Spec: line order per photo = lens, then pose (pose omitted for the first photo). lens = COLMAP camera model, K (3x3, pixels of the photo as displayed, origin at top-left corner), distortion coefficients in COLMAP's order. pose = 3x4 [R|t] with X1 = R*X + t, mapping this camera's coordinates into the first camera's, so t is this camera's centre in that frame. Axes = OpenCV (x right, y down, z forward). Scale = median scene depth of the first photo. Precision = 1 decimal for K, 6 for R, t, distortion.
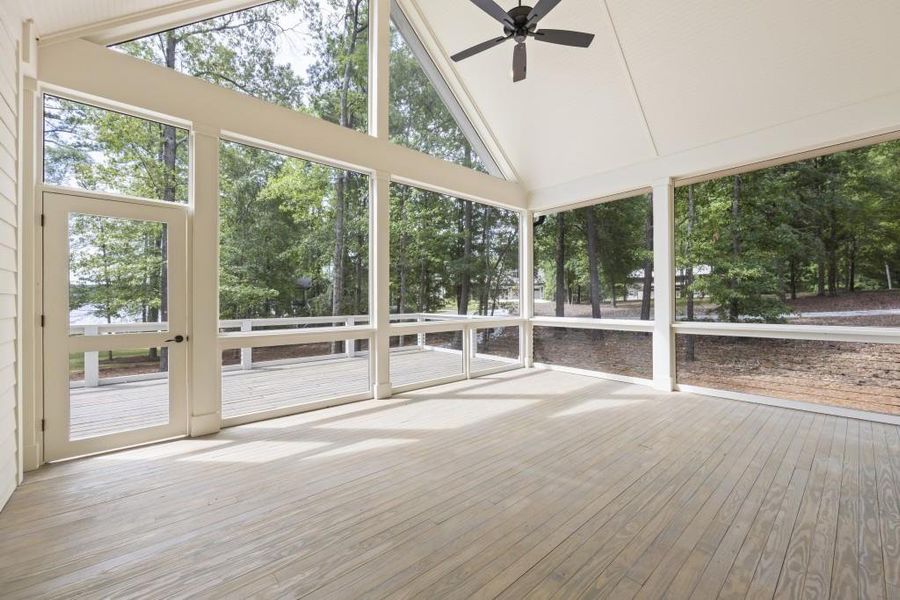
lens RADIAL K [[367.0, 0, 447.6], [0, 367.0, 298.4], [0, 0, 1]] dist [0.003446, 0.000111]
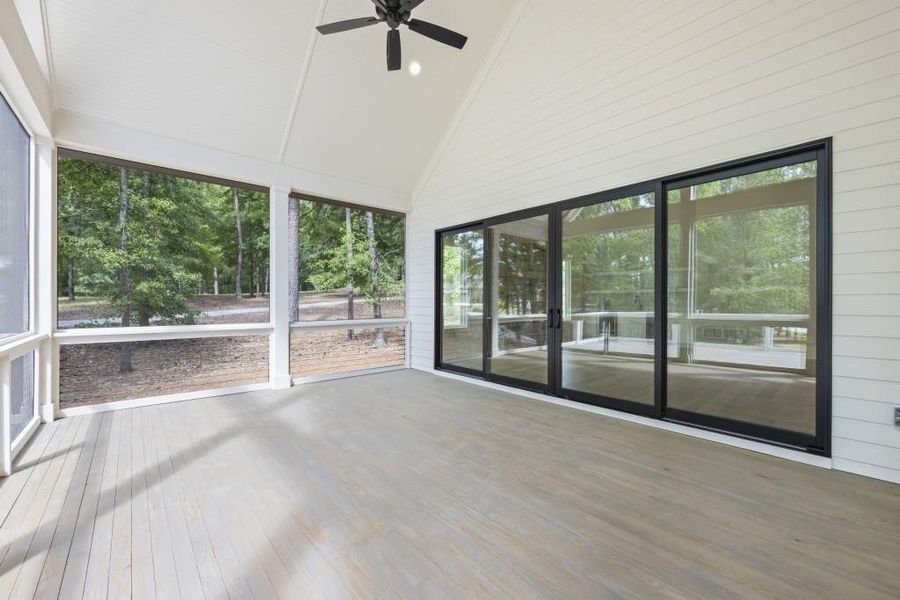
lens RADIAL K [[367.0, 0, 454.3], [0, 367.0, 302.8], [0, 0, 1]] dist [0.003446, 0.000111]
pose [[0.000087, 0.001198, 0.999999, -0.468066], [-0.007096, 0.999974, -0.001197, 0.005724], [-0.999975, -0.007096, 0.000096, 0.528317]]
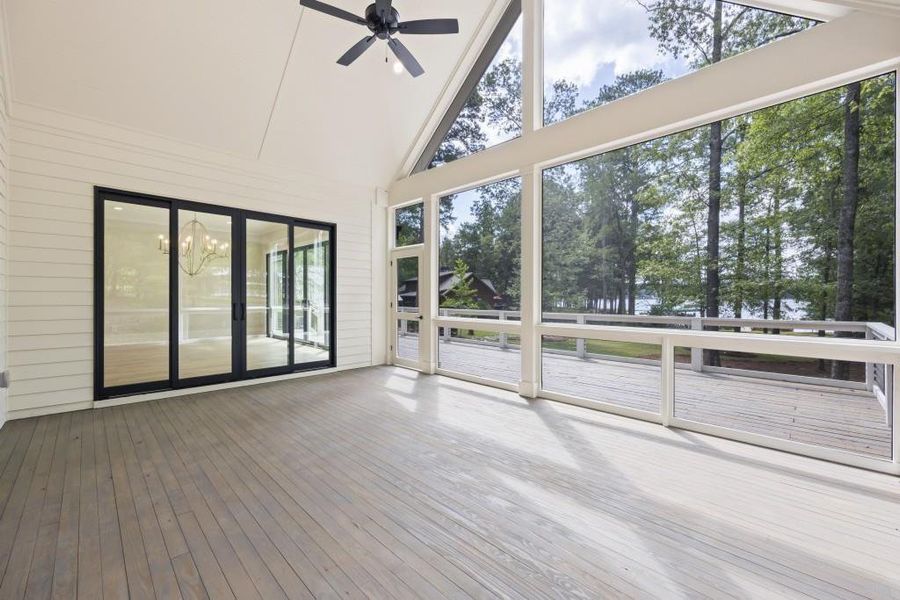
lens RADIAL K [[367.0, 0, 442.3], [0, 367.0, 300.5], [0, 0, 1]] dist [0.003446, 0.000111]
pose [[0.037305, 0.010868, -0.999245, 0.752789], [0.003887, 0.999932, 0.011021, 0.003568], [0.999296, -0.004295, 0.037260, 0.707952]]
